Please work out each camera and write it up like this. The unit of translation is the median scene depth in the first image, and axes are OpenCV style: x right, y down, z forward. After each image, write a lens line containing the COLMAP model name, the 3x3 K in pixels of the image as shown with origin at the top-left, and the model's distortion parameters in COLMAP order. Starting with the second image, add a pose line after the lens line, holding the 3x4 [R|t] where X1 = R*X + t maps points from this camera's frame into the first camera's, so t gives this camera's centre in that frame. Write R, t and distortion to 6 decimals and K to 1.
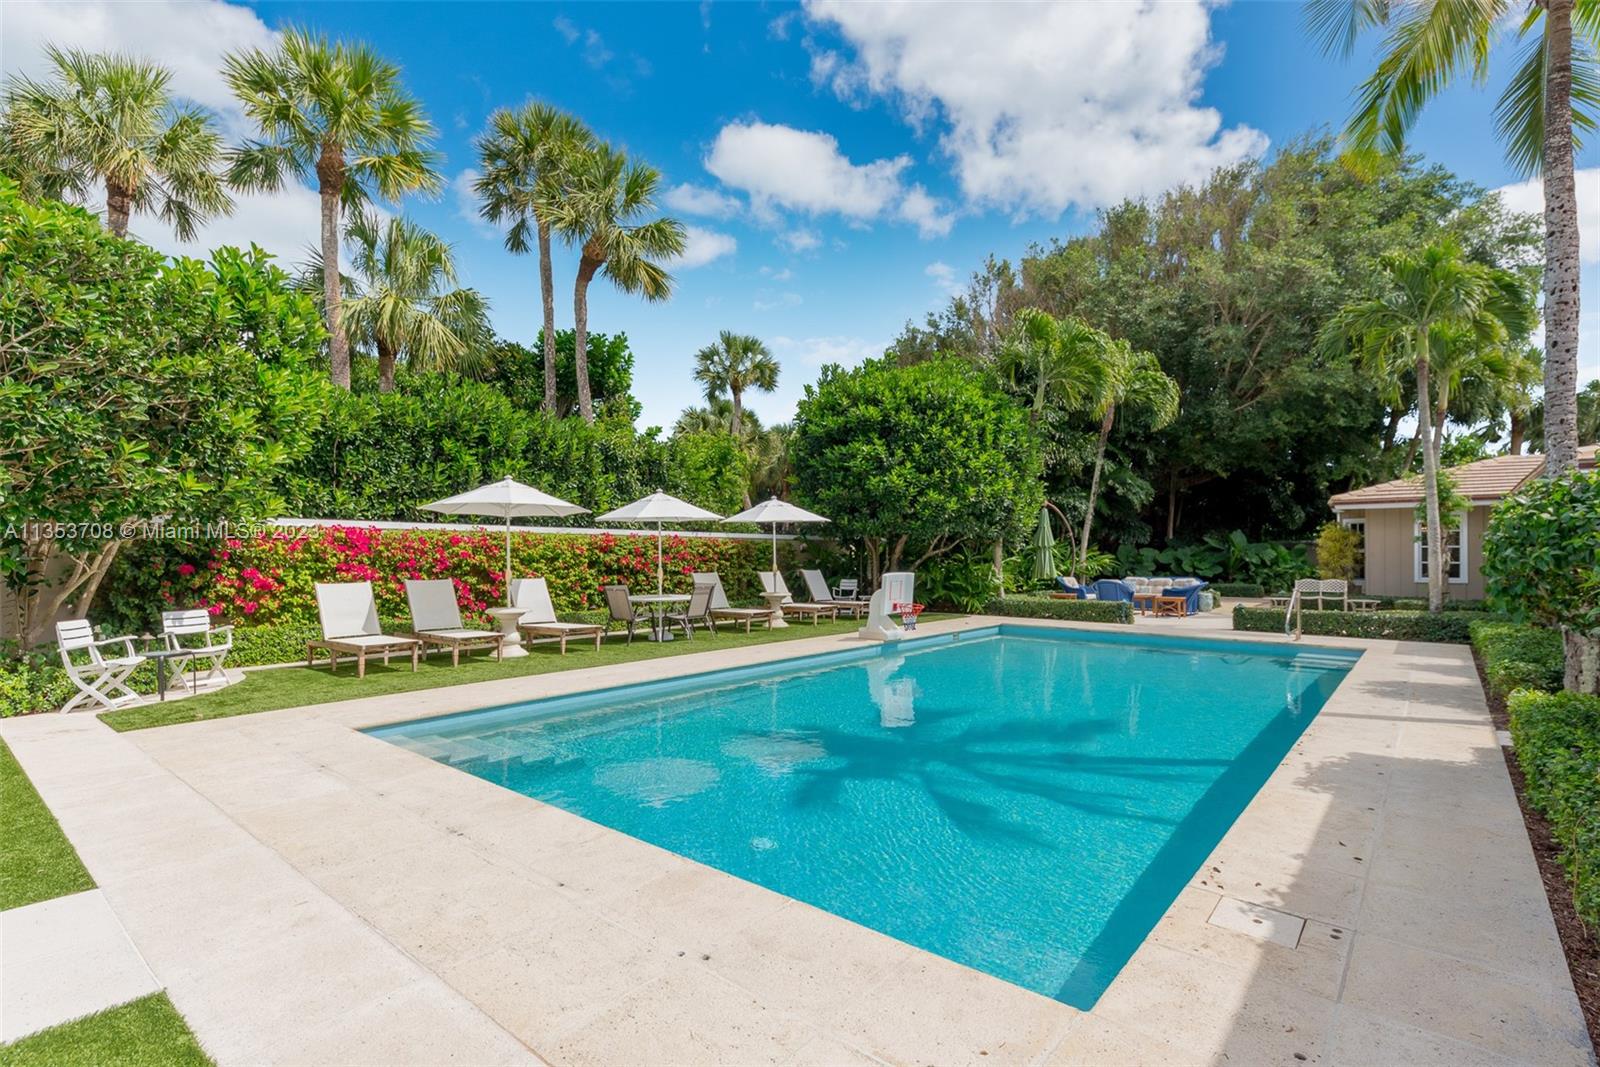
lens RADIAL K [[759.7, 0, 799.3], [0, 759.7, 538.1], [0, 0, 1]] dist [-0.002968, -0.001148]
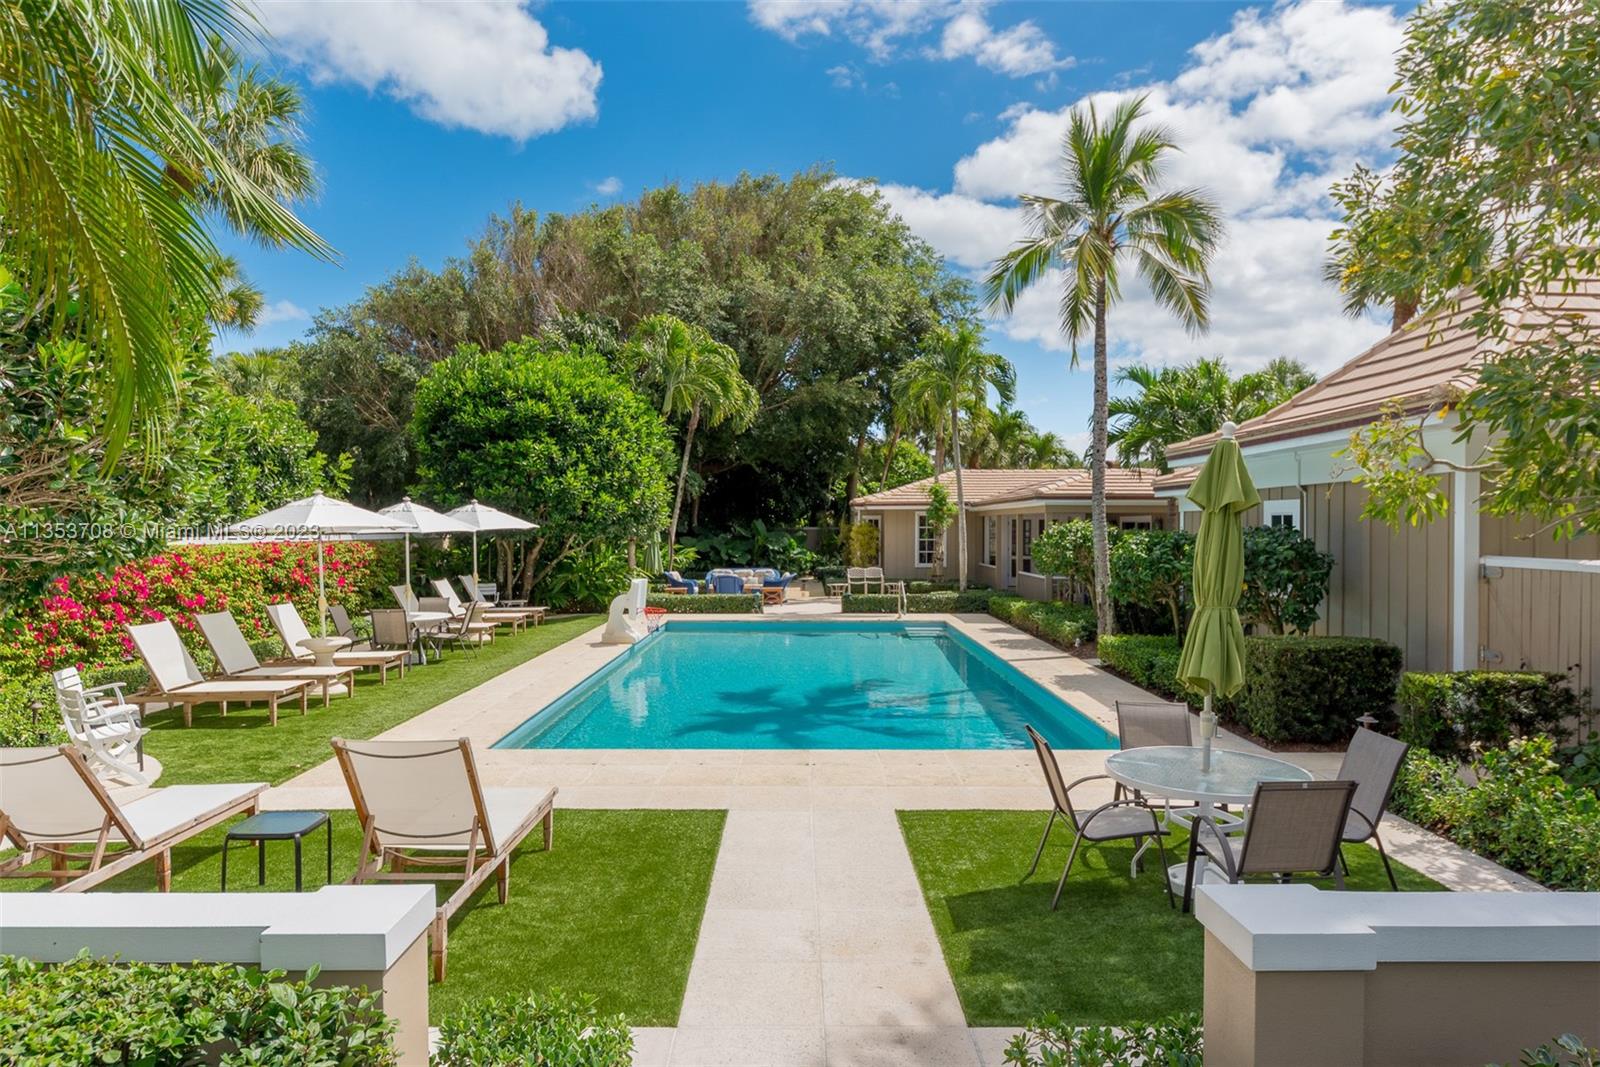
lens RADIAL K [[966.3, 0, 801.7], [0, 966.3, 533.3], [0, 0, 1]] dist [0.001805, 0.000006]
pose [[0.765649, -0.007968, 0.643209, -0.440205], [-0.009322, 0.999681, 0.023481, -0.041037], [-0.643191, -0.023974, 0.765331, -0.145406]]
